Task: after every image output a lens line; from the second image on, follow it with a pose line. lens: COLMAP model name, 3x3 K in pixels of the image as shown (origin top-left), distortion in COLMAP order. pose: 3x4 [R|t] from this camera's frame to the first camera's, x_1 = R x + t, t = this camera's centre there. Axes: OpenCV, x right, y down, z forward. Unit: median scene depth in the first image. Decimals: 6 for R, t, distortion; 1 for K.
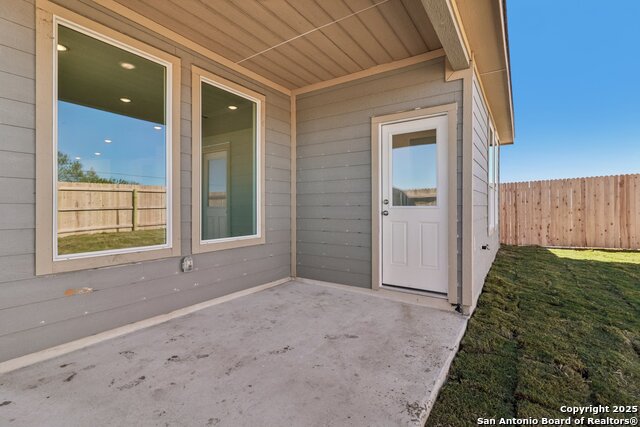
lens RADIAL K [[294.3, 0, 322.1], [0, 294.3, 207.7], [0, 0, 1]] dist [-0.002431, -0.000339]
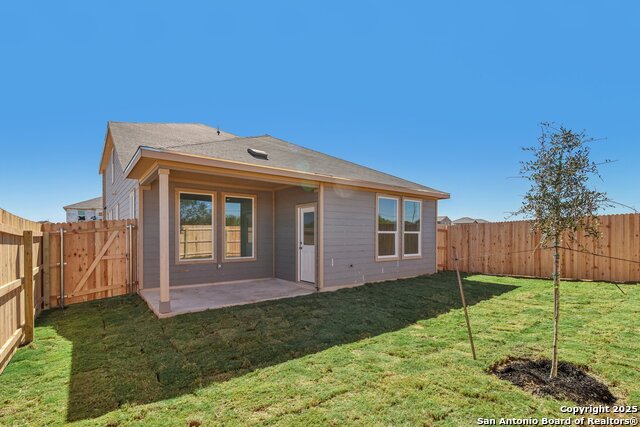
lens RADIAL K [[294.3, 0, 322.8], [0, 294.3, 238.6], [0, 0, 1]] dist [-0.002431, -0.000339]
pose [[0.949764, 0.005476, -0.312918, 0.514130], [-0.003372, 0.999968, 0.007265, -0.033581], [0.312947, -0.005845, 0.949752, -0.506978]]
